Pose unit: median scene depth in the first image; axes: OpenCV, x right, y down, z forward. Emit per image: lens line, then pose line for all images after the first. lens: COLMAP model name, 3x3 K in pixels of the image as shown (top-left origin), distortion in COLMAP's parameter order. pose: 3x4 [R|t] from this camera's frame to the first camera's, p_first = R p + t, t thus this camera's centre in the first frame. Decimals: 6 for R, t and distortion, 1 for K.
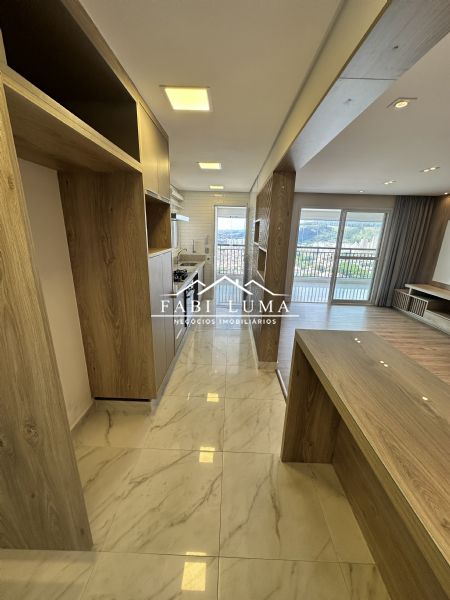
lens RADIAL K [[240.0, 0, 226.5], [0, 240.0, 299.6], [0, 0, 1]] dist [-0.000333, -0.000063]
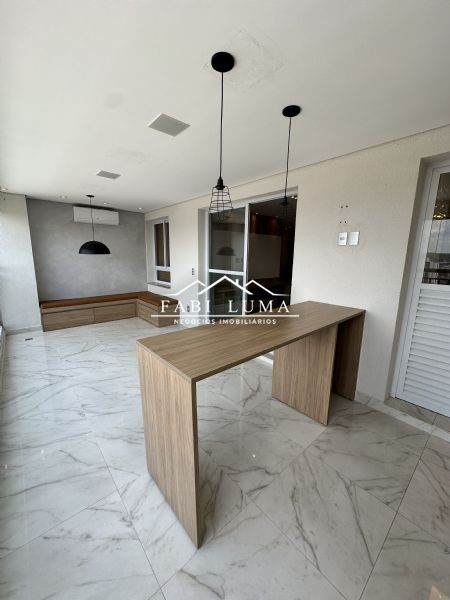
lens RADIAL K [[240.0, 0, 226.5], [0, 240.0, 299.6], [0, 0, 1]] dist [-0.000333, -0.000063]
pose [[-0.740439, 0.095063, -0.665367, 1.823134], [-0.207161, 0.909474, 0.360473, -0.636568], [0.639402, 0.404747, -0.653716, 3.038993]]
